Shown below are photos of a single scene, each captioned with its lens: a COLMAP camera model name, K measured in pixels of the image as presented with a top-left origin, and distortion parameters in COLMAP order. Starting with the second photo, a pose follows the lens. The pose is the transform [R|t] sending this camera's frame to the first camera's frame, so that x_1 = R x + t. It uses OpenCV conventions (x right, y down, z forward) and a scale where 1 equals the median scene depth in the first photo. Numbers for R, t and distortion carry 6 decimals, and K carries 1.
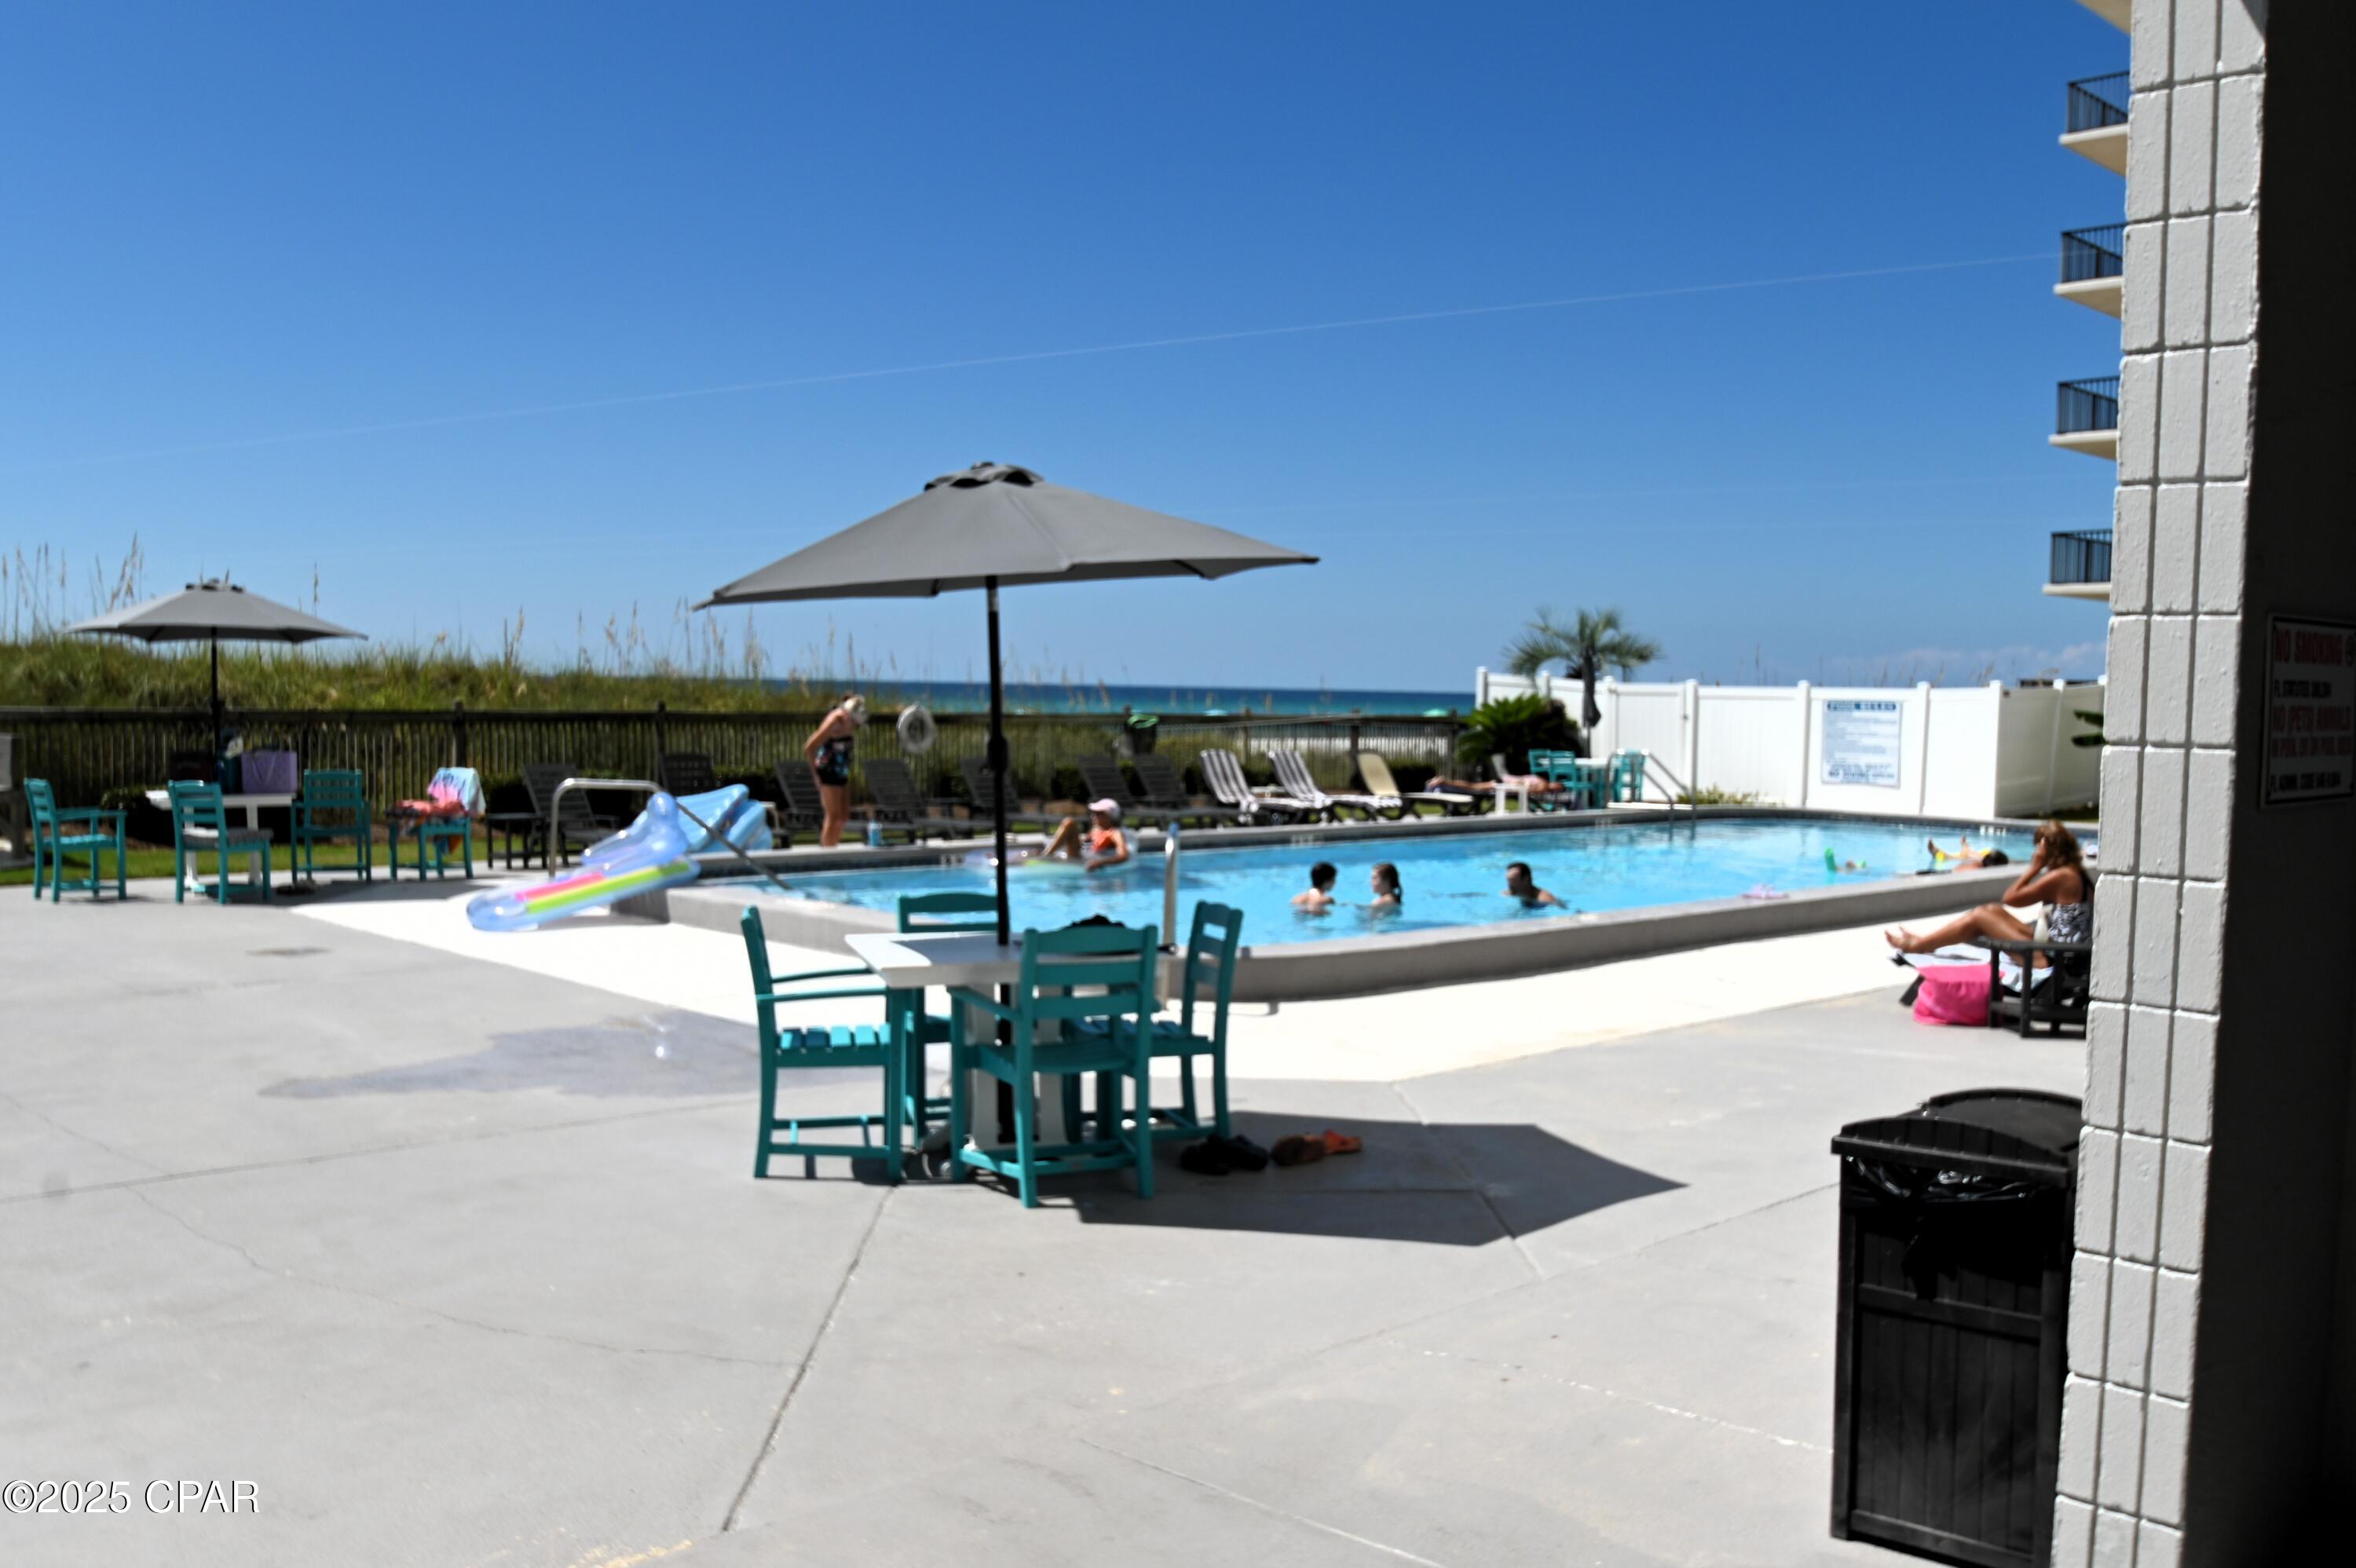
lens RADIAL K [[2412.2, 0, 1178.0], [0, 2412.2, 784.0], [0, 0, 1]] dist [-0.120361, 0.123291]
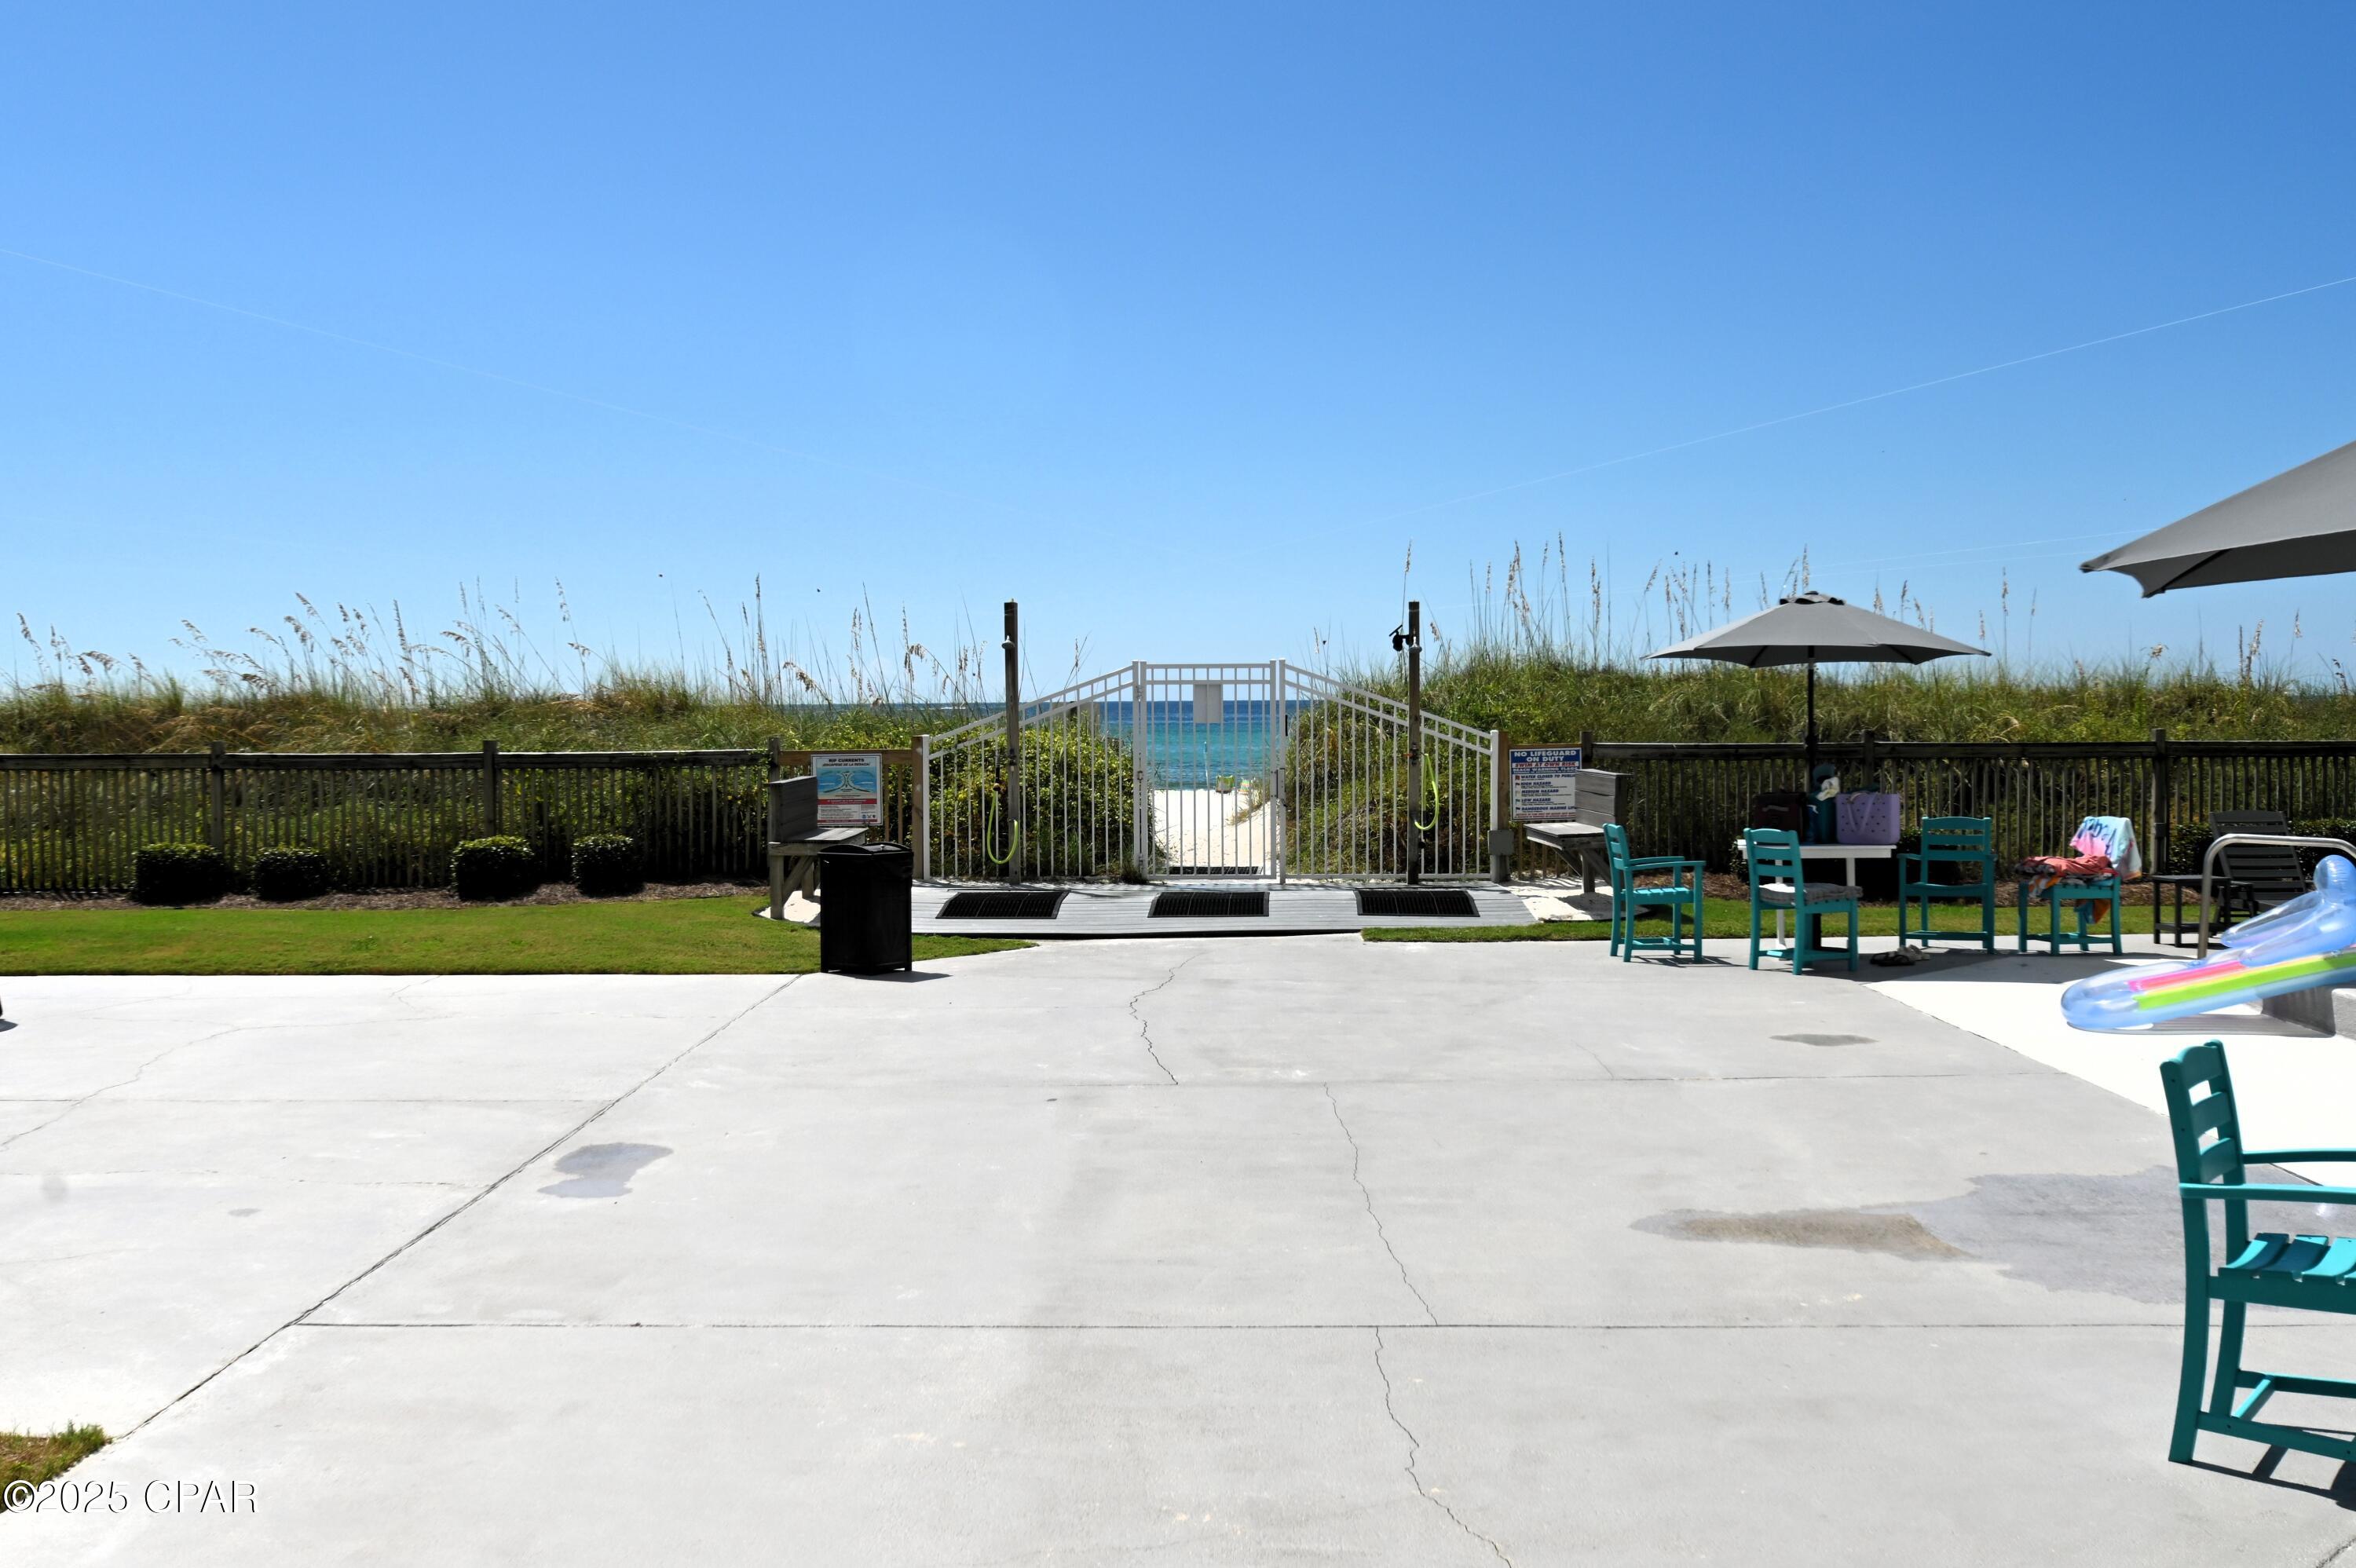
lens RADIAL K [[2412.2, 0, 1178.0], [0, 2412.2, 784.0], [0, 0, 1]] dist [-0.120361, 0.123291]
pose [[0.668957, 0.004264, -0.743289, 0.081867], [-0.013480, 0.999889, -0.006396, -0.008292], [0.743179, 0.014298, 0.668940, 0.254864]]
